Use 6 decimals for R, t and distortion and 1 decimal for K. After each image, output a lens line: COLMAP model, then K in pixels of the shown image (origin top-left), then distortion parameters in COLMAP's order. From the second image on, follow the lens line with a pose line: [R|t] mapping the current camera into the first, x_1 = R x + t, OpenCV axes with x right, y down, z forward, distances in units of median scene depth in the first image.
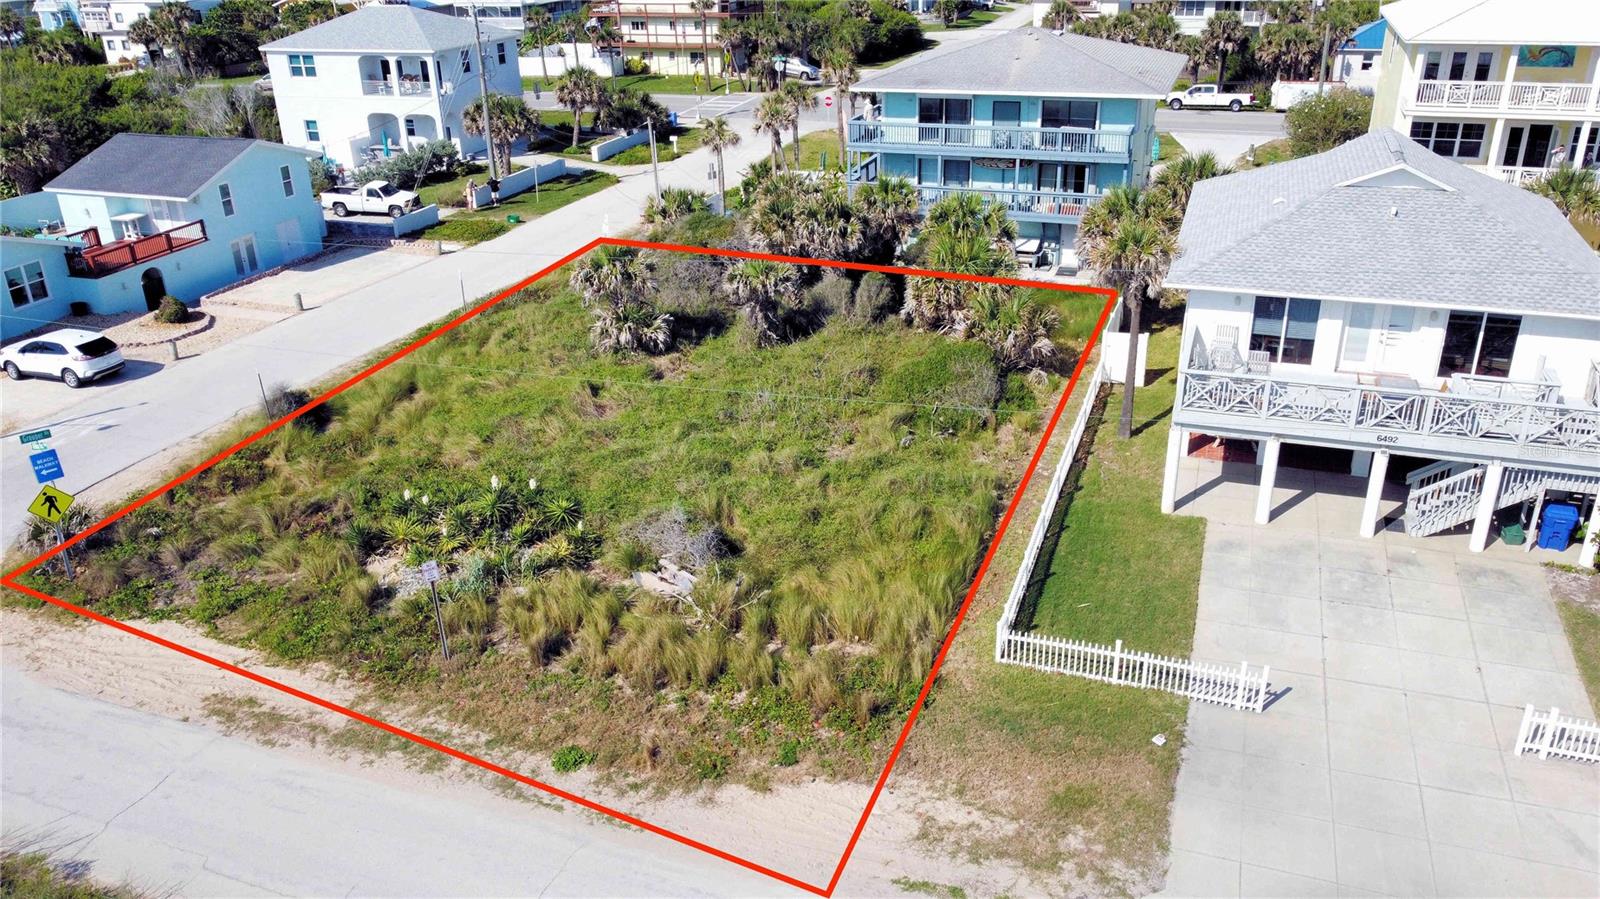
lens RADIAL K [[1204.0, 0, 798.2], [0, 1204.0, 474.2], [0, 0, 1]] dist [-0.000833, -0.003886]
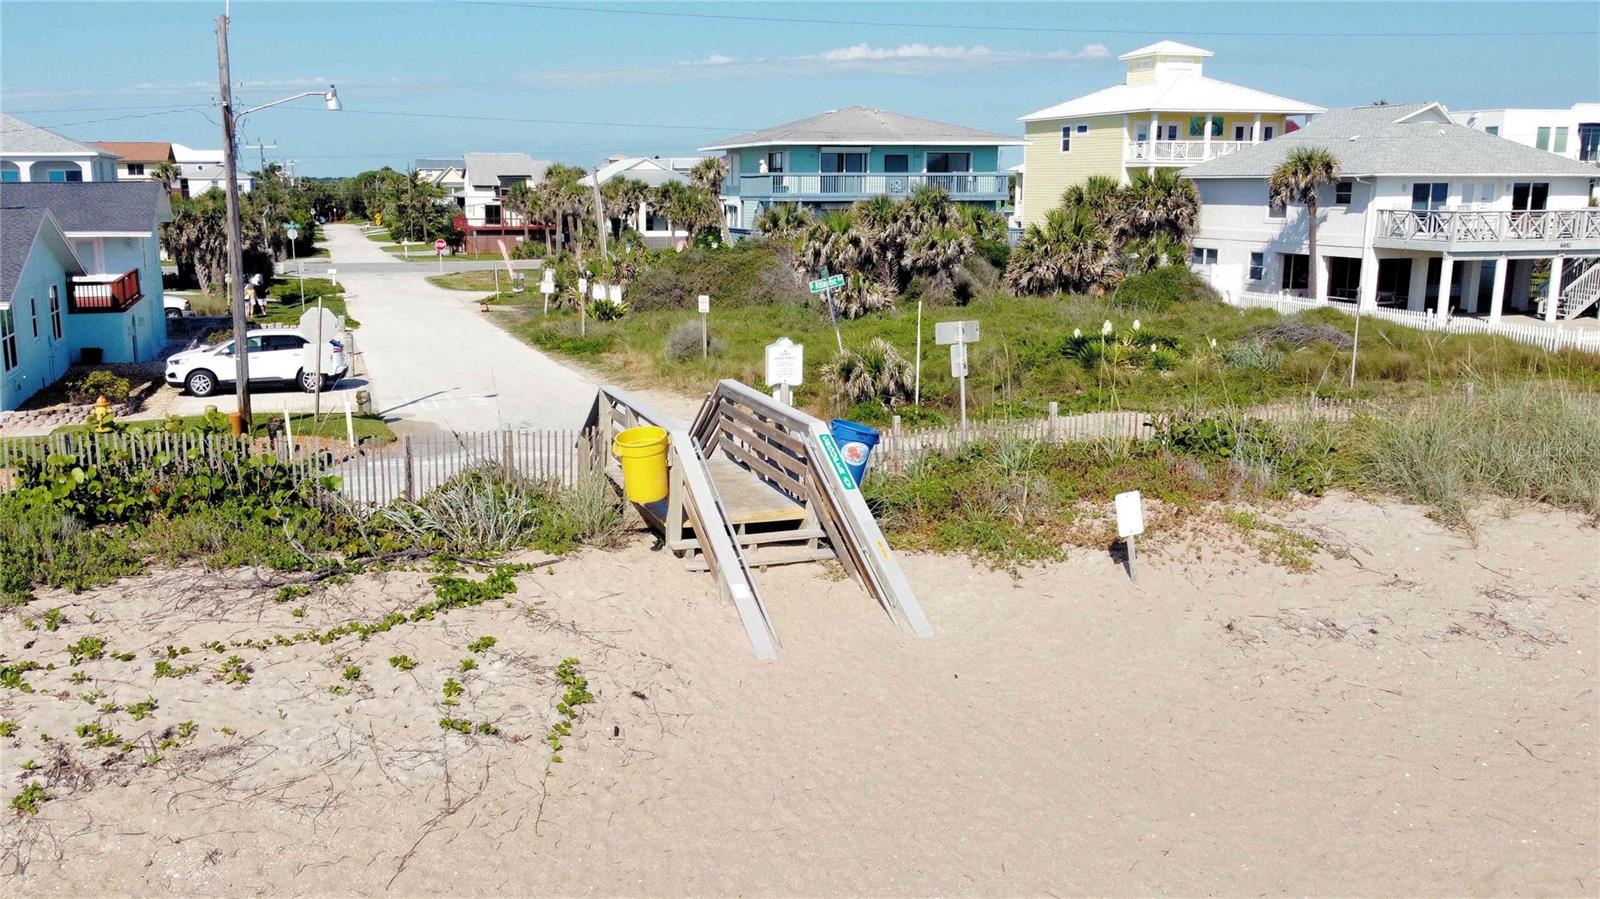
lens RADIAL K [[1347.3, 0, 711.7], [0, 1347.3, 477.8], [0, 0, 1]] dist [-0.000444, -0.007163]
pose [[0.814435, -0.103342, 0.570978, -0.881700], [0.235169, 0.958361, -0.161987, 0.175024], [-0.530463, 0.266204, 0.804826, 0.197513]]
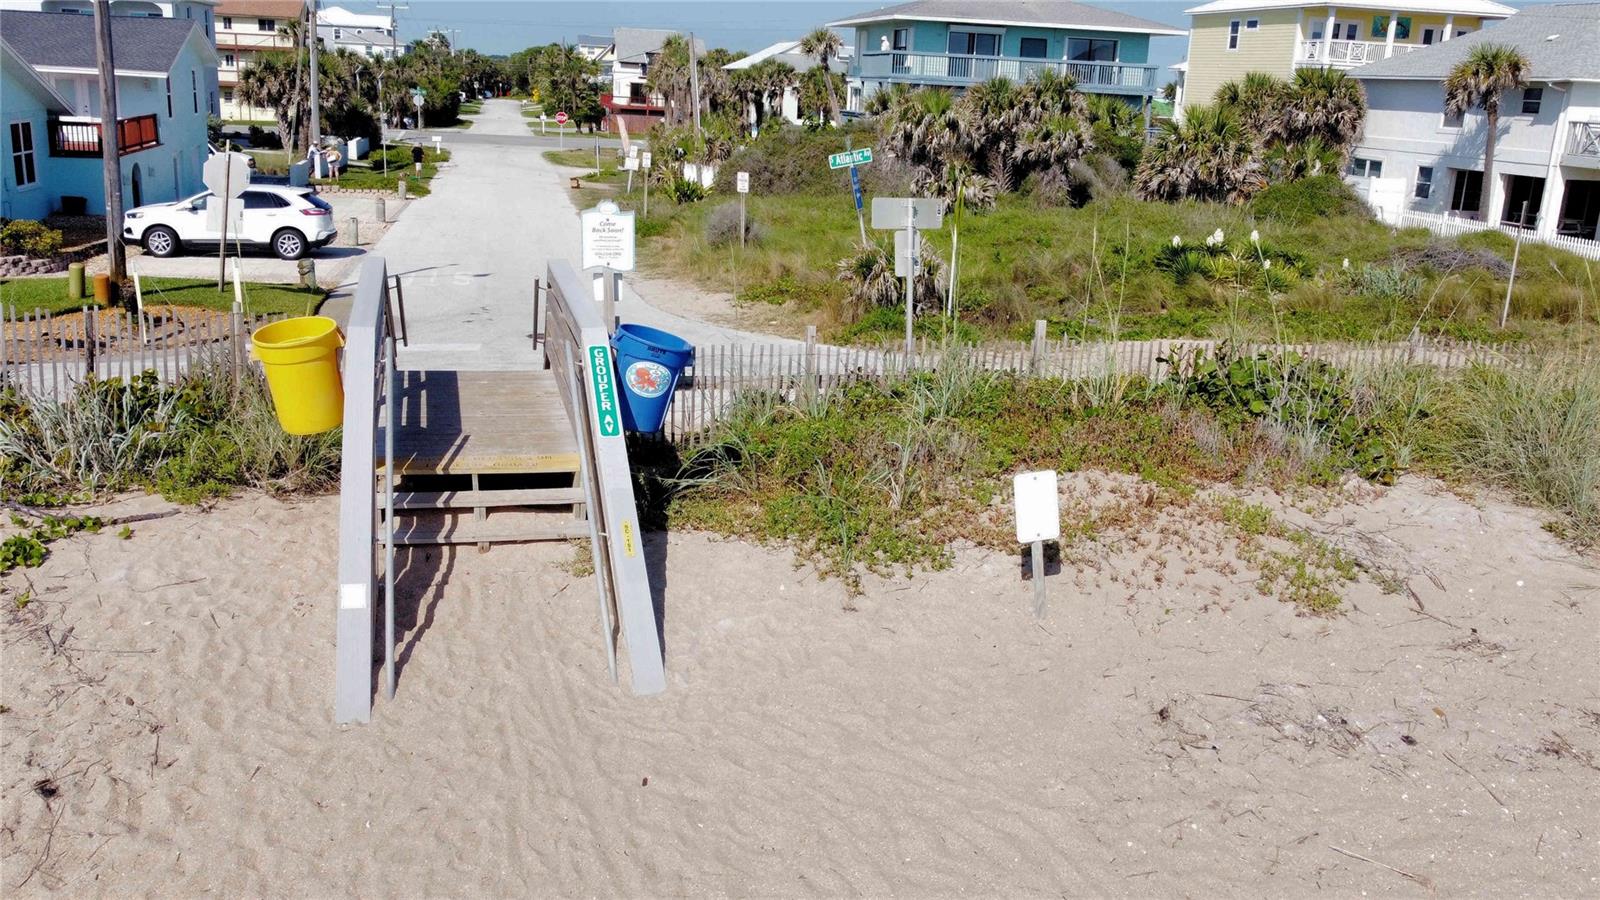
lens RADIAL K [[1335.2, 0, 800.5], [0, 1335.2, 467.4], [0, 0, 1]] dist [-0.009997, 0.006737]
pose [[0.851854, -0.085834, 0.516698, -0.746842], [0.164111, 0.980548, -0.107672, 0.164297], [-0.497406, 0.176516, 0.849370, 0.255790]]
